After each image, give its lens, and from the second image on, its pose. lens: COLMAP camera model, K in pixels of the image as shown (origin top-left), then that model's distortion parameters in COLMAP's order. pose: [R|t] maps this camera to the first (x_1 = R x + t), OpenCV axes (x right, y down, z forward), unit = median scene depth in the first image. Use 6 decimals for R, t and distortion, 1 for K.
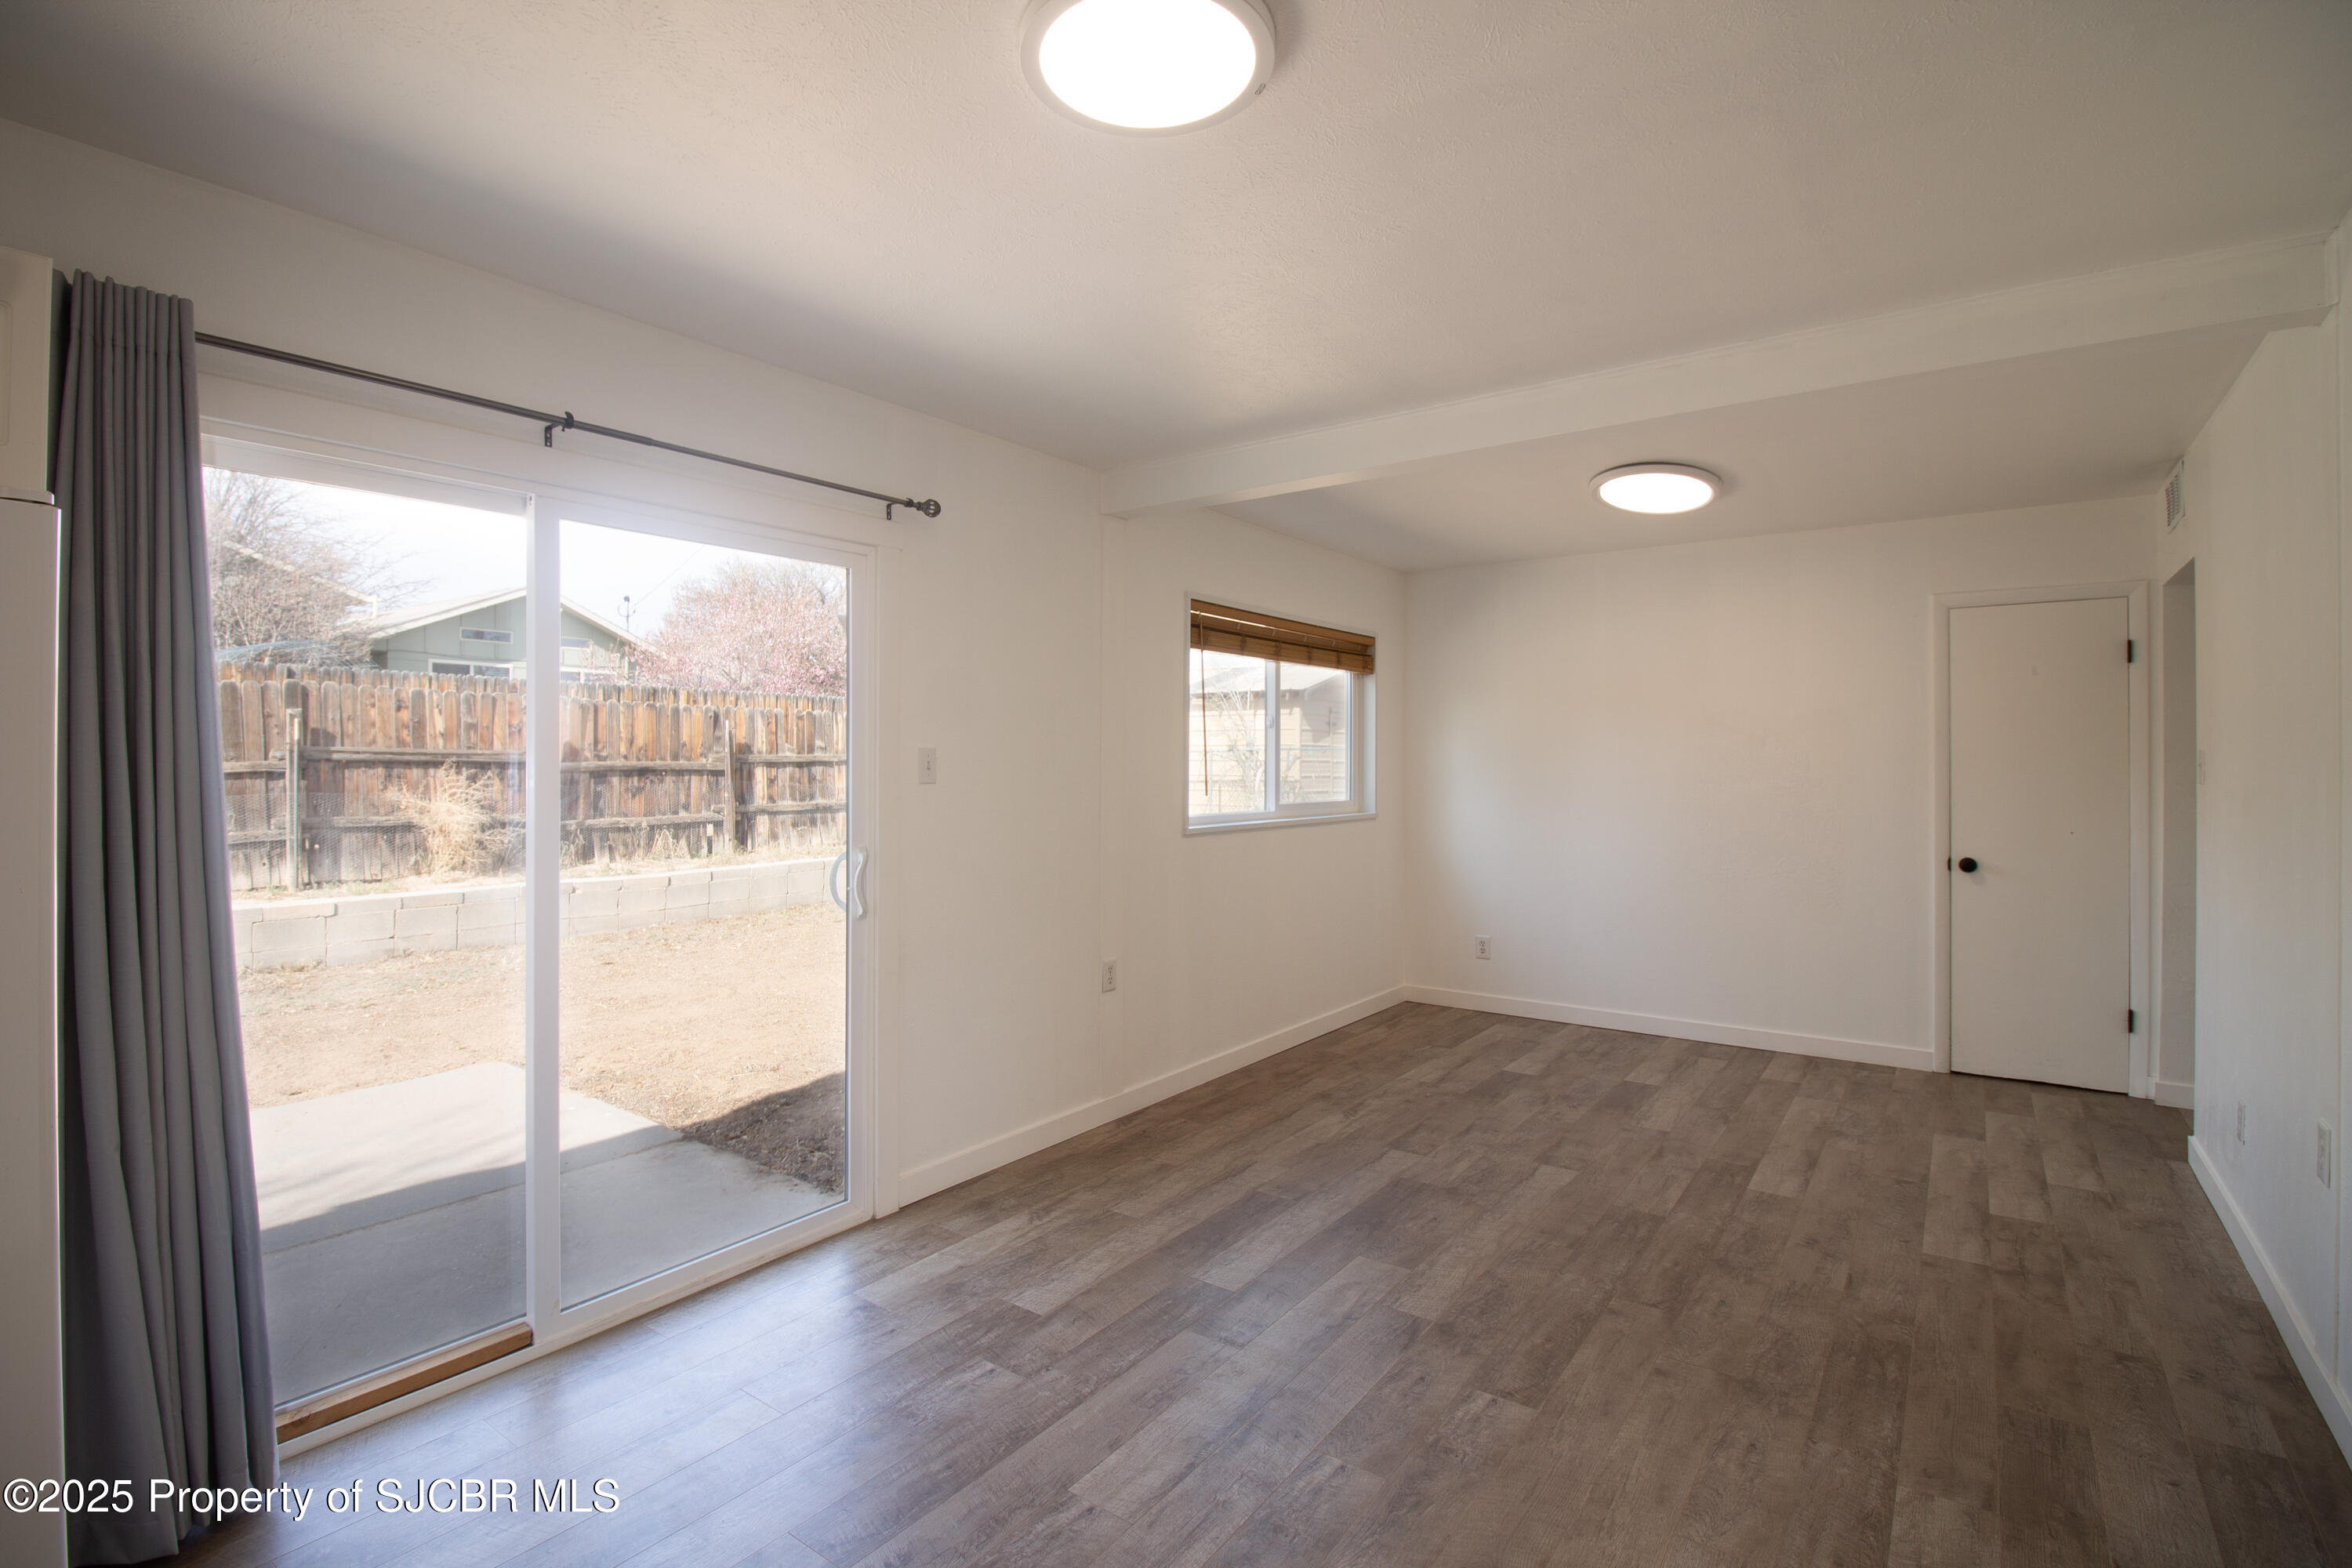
lens RADIAL K [[1092.9, 0, 1171.3], [0, 1092.9, 758.0], [0, 0, 1]] dist [-0.000921, -0.012694]
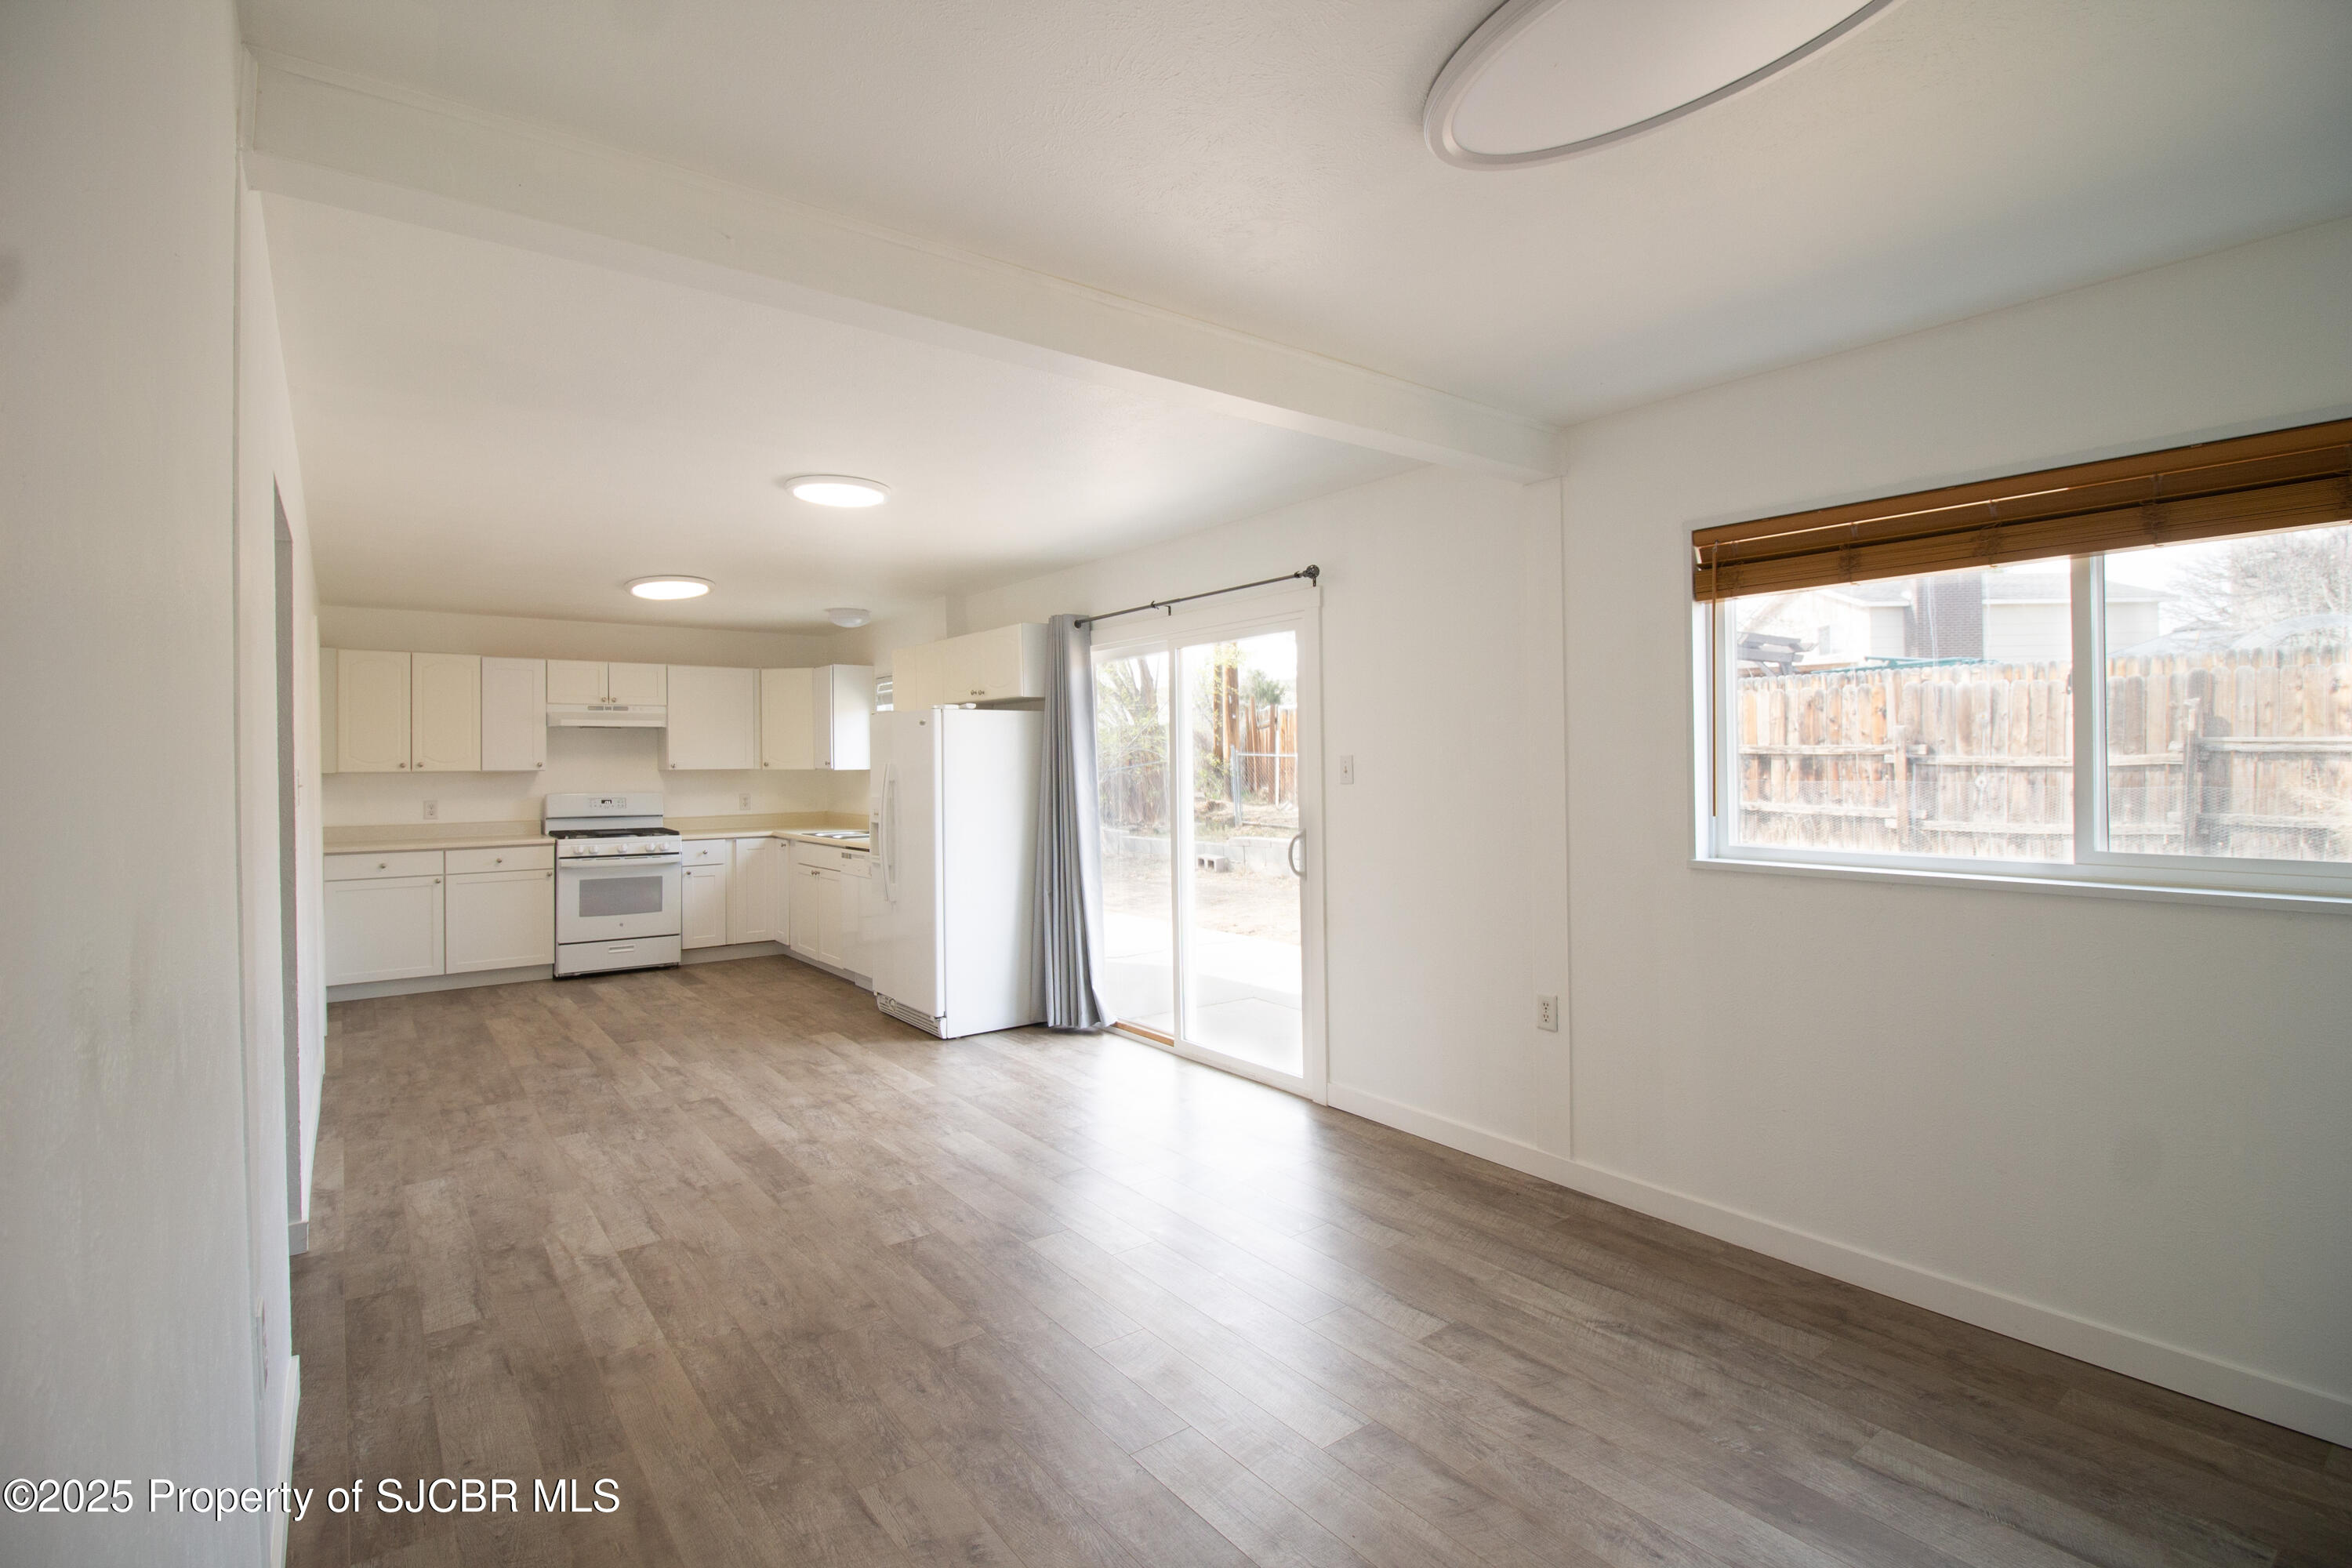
lens RADIAL K [[1092.9, 0, 1171.3], [0, 1092.9, 758.0], [0, 0, 1]] dist [-0.000921, -0.012694]
pose [[-0.283620, 0.000347, -0.958937, 0.891626], [0.013190, 0.999907, -0.003539, -0.003606], [0.958846, -0.013652, -0.283598, 0.999281]]
